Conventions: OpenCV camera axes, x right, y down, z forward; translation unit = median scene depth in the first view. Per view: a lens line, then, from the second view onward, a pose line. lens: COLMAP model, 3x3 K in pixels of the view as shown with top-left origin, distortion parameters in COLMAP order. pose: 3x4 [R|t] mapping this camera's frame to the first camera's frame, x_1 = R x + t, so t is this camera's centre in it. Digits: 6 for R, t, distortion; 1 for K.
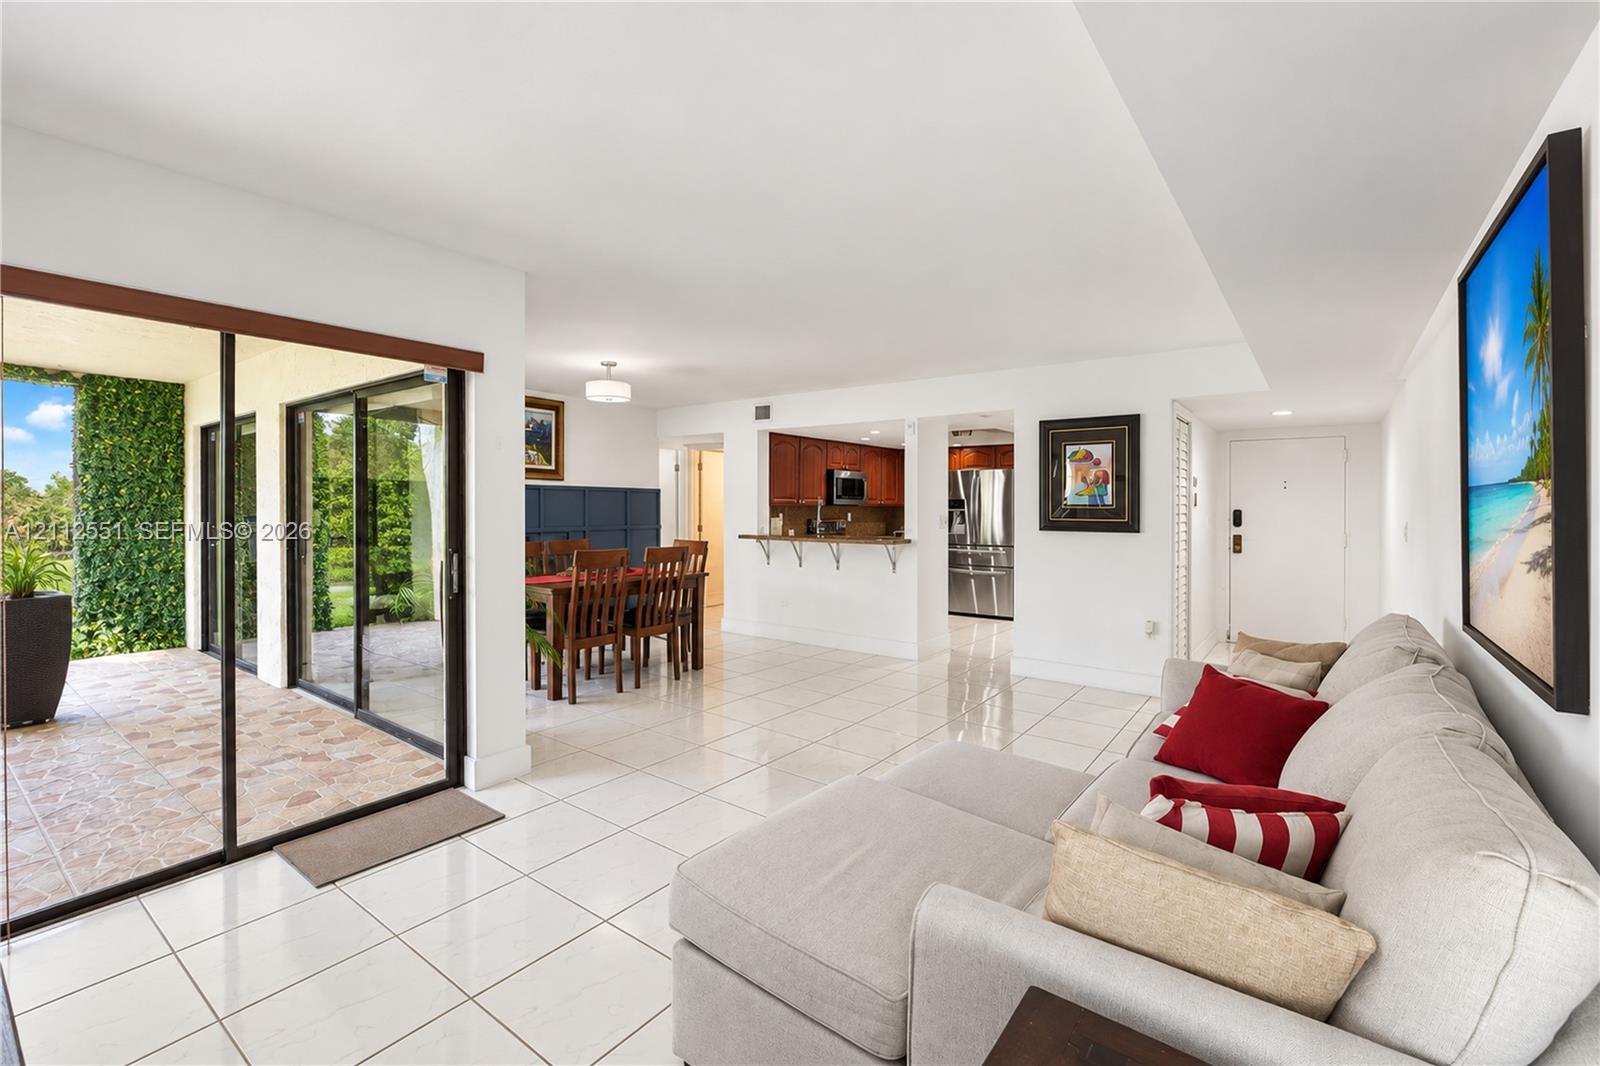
lens RADIAL K [[696.2, 0, 805.3], [0, 696.2, 505.9], [0, 0, 1]] dist [-0.001350, -0.000312]
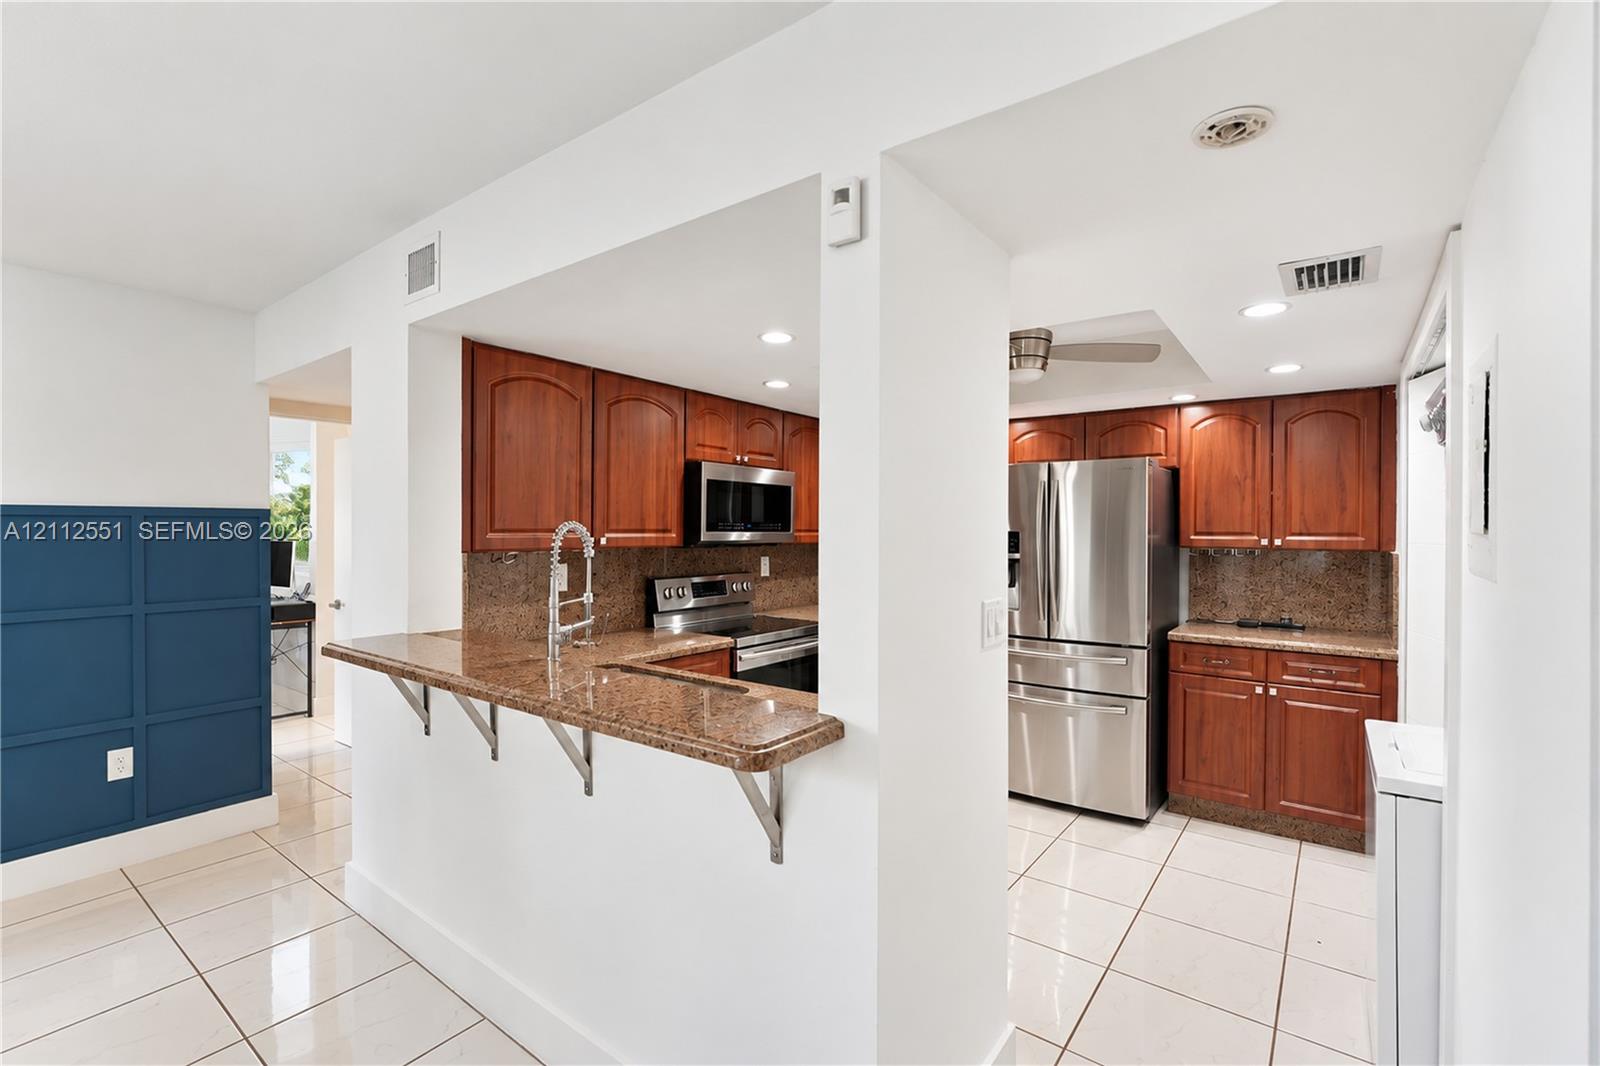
lens RADIAL K [[704.2, 0, 800.0], [0, 704.2, 533.0], [0, 0, 1]] dist [0.000164, 0.000015]
pose [[0.999980, -0.000079, -0.006301, 0.103296], [0.000076, 1.000000, -0.000383, -0.008487], [0.006301, 0.000383, 0.999980, 0.577161]]
